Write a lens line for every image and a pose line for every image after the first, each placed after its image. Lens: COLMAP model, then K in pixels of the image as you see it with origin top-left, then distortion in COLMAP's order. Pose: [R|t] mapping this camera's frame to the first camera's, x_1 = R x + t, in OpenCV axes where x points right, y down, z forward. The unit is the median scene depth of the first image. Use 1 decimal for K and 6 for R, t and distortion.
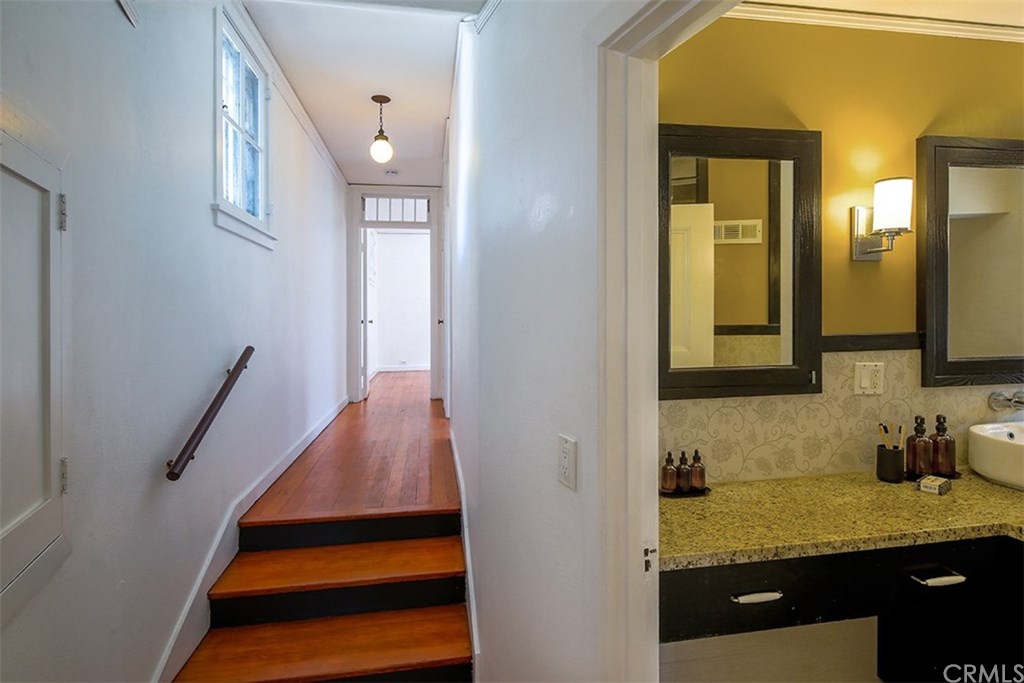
lens RADIAL K [[501.1, 0, 497.7], [0, 501.1, 323.2], [0, 0, 1]] dist [0.004700, -0.003416]
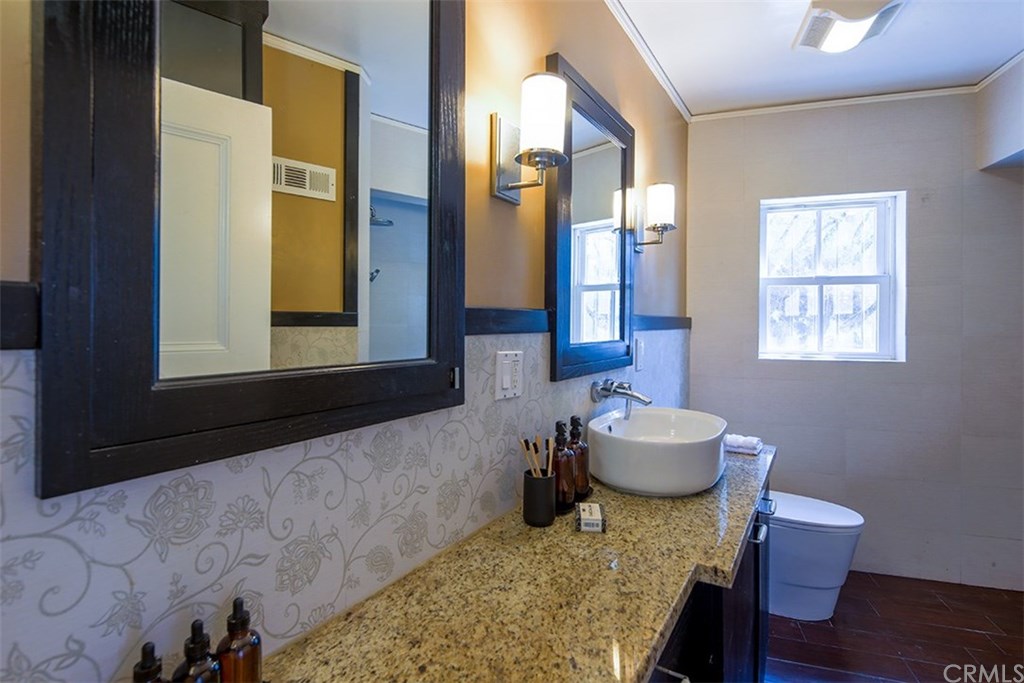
lens RADIAL K [[501.1, 0, 509.7], [0, 501.1, 333.1], [0, 0, 1]] dist [0.004700, -0.003416]
pose [[0.648276, 0.001227, 0.761404, 0.231182], [-0.004148, 0.999990, 0.001920, 0.054310], [-0.761394, -0.004403, 0.648274, 0.575025]]
